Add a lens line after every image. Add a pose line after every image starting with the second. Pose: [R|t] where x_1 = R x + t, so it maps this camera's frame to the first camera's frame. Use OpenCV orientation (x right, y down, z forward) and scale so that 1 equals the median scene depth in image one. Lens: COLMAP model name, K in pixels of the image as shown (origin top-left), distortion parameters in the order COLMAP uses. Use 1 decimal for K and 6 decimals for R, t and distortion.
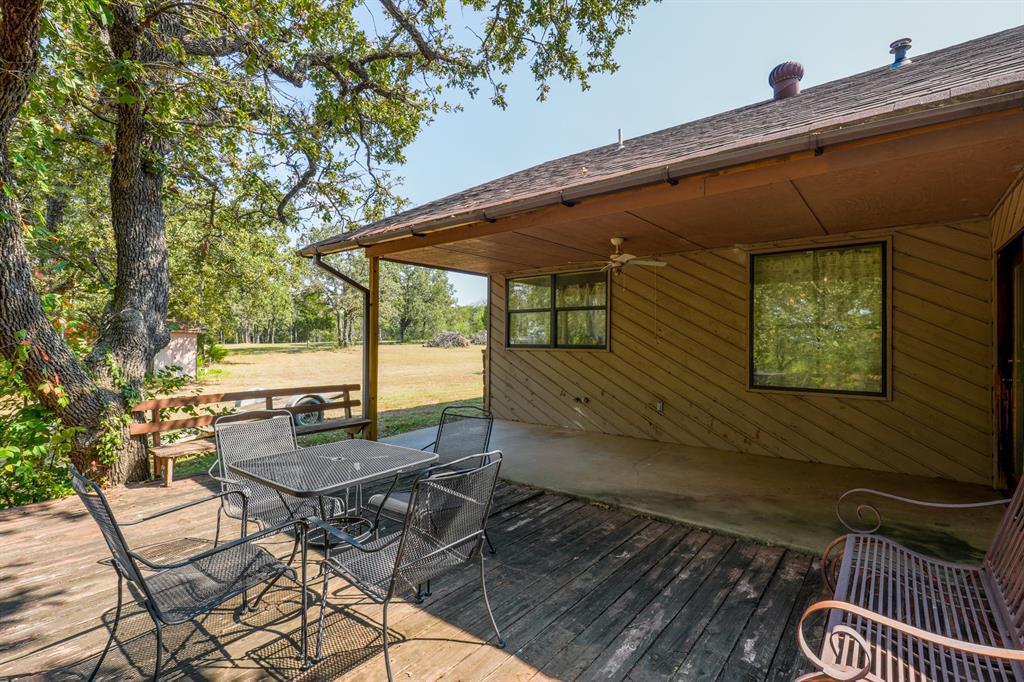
lens RADIAL K [[478.3, 0, 512.0], [0, 478.3, 341.0], [0, 0, 1]] dist [0.000360, 0.000415]
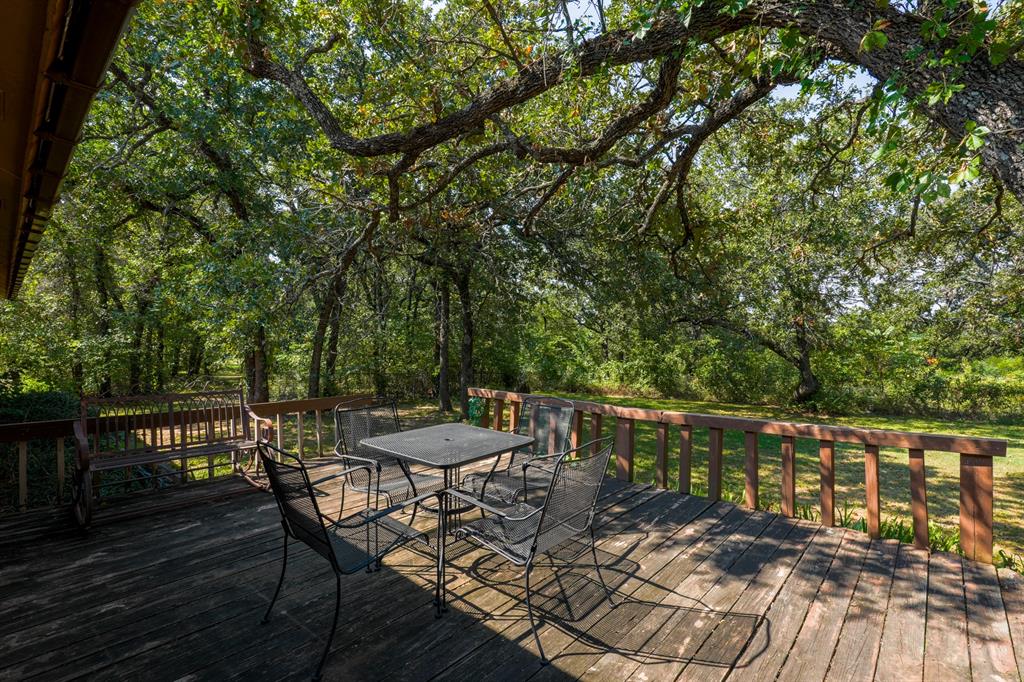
lens RADIAL K [[478.3, 0, 512.0], [0, 478.3, 341.0], [0, 0, 1]] dist [0.000360, 0.000415]
pose [[-0.998646, -0.001836, 0.051998, -0.484262], [-0.000994, 0.999868, 0.016228, -0.009606], [-0.052021, 0.016154, -0.998515, 1.794858]]
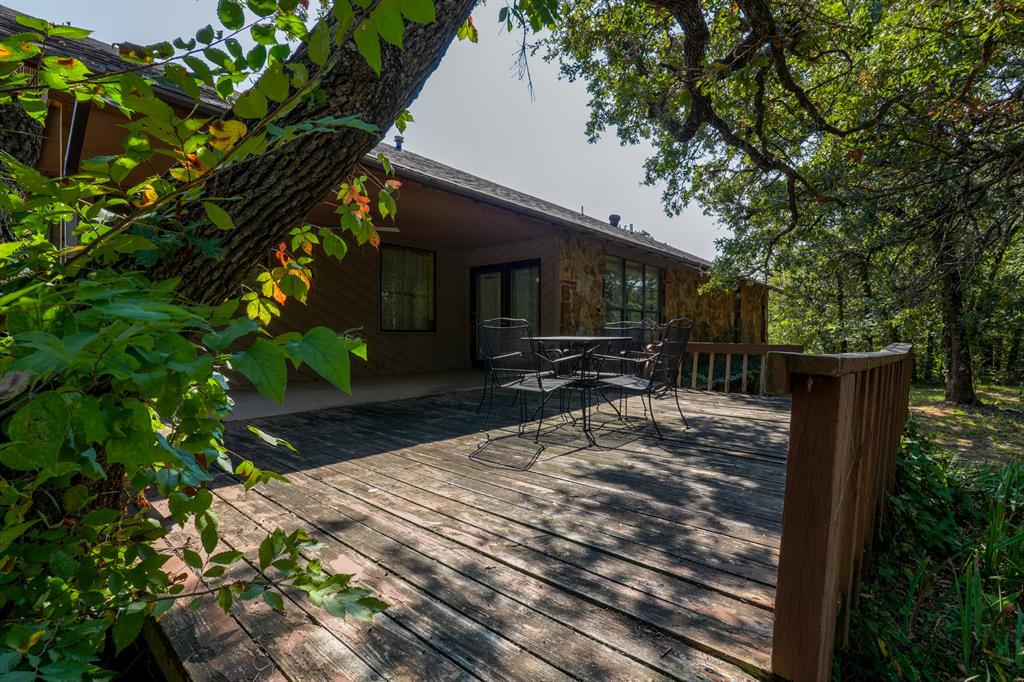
lens RADIAL K [[452.6, 0, 512.0], [0, 452.6, 341.0], [0, 0, 1]] dist [-0.000472, -0.000004]
pose [[0.037718, -0.020867, 0.999071, -1.748047], [-0.001503, 0.999780, 0.020938, 0.183353], [-0.999287, -0.002292, 0.037678, 0.984810]]
